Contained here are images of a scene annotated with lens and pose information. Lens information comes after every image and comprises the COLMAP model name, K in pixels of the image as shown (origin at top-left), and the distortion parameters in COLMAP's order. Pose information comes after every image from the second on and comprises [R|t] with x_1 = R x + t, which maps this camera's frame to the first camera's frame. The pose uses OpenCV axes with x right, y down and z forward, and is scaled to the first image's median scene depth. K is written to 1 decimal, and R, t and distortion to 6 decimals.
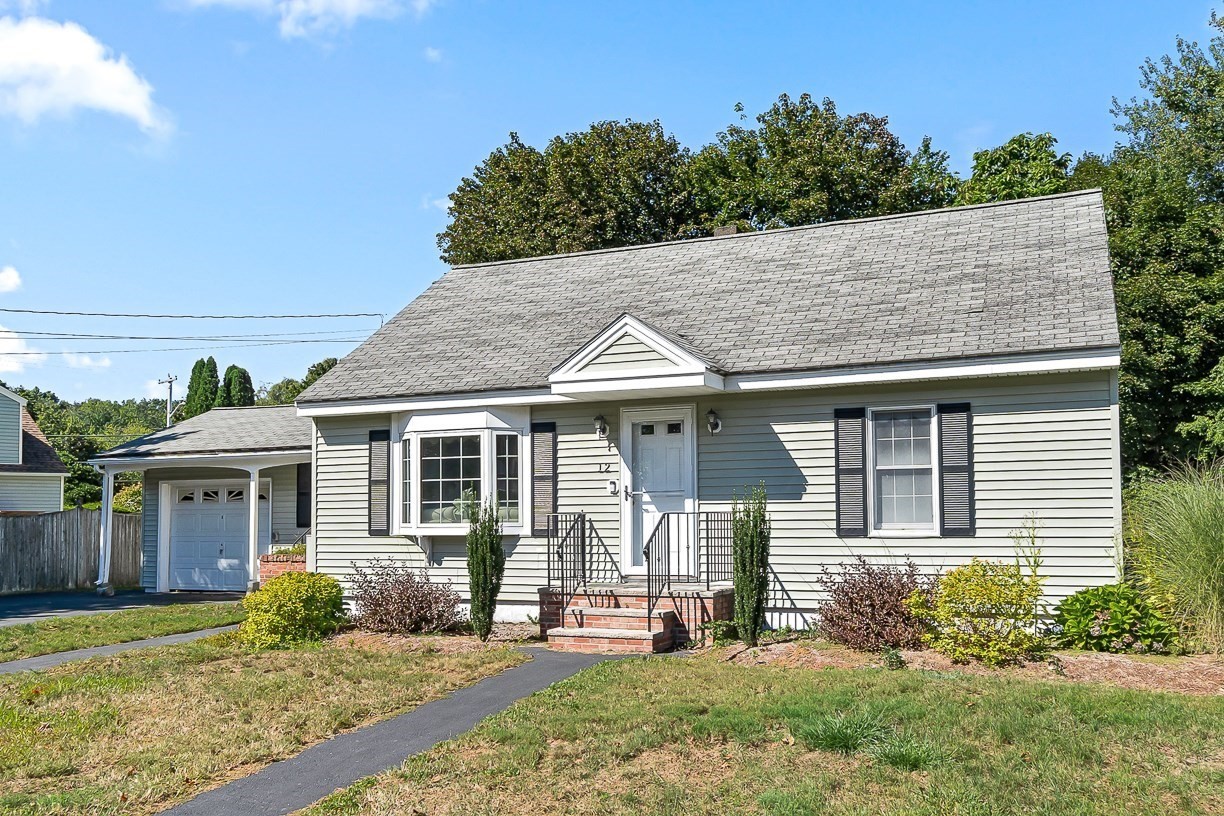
lens RADIAL K [[693.2, 0, 613.0], [0, 693.2, 374.2], [0, 0, 1]] dist [-0.001672, 0.002140]
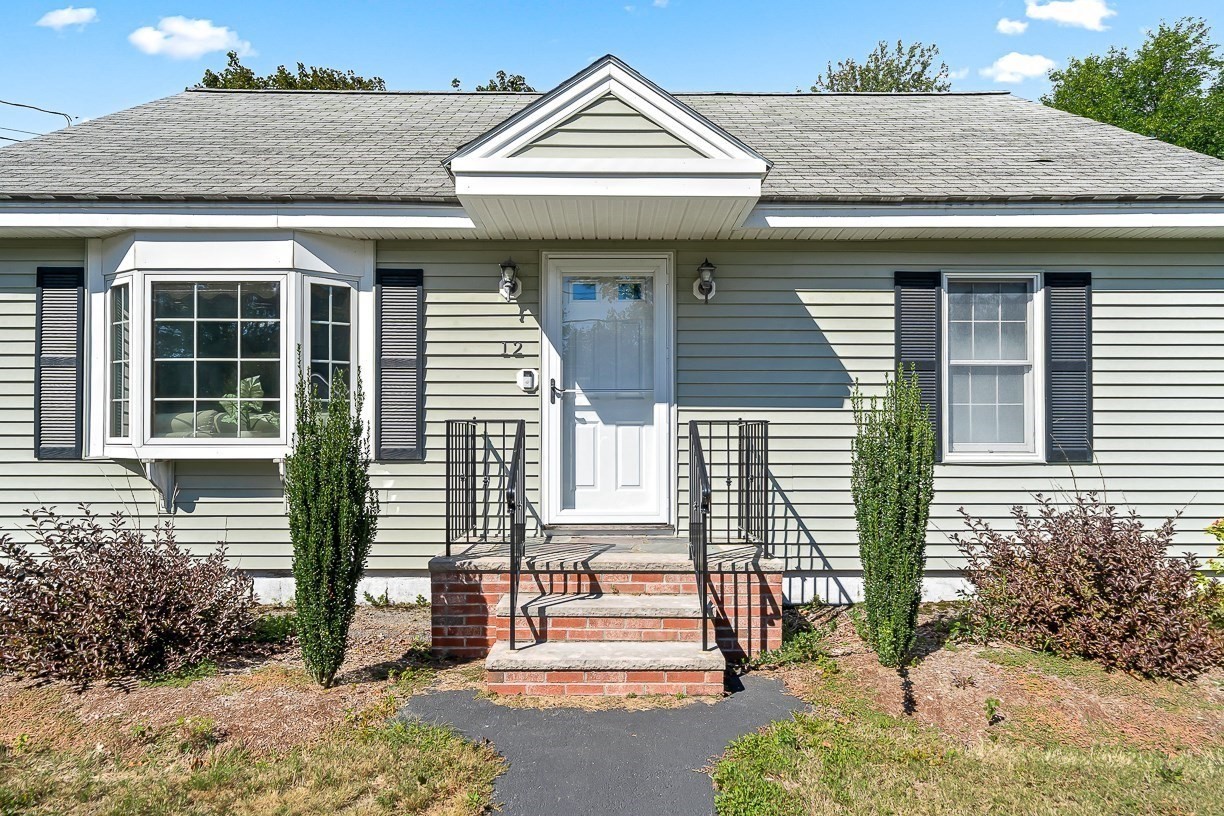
lens RADIAL K [[693.2, 0, 613.0], [0, 693.2, 374.2], [0, 0, 1]] dist [-0.001672, 0.002140]
pose [[0.940129, 0.043190, 0.338072, -0.134180], [-0.079470, 0.992375, 0.094213, 0.094365], [-0.331426, -0.115439, 0.936392, 0.412548]]
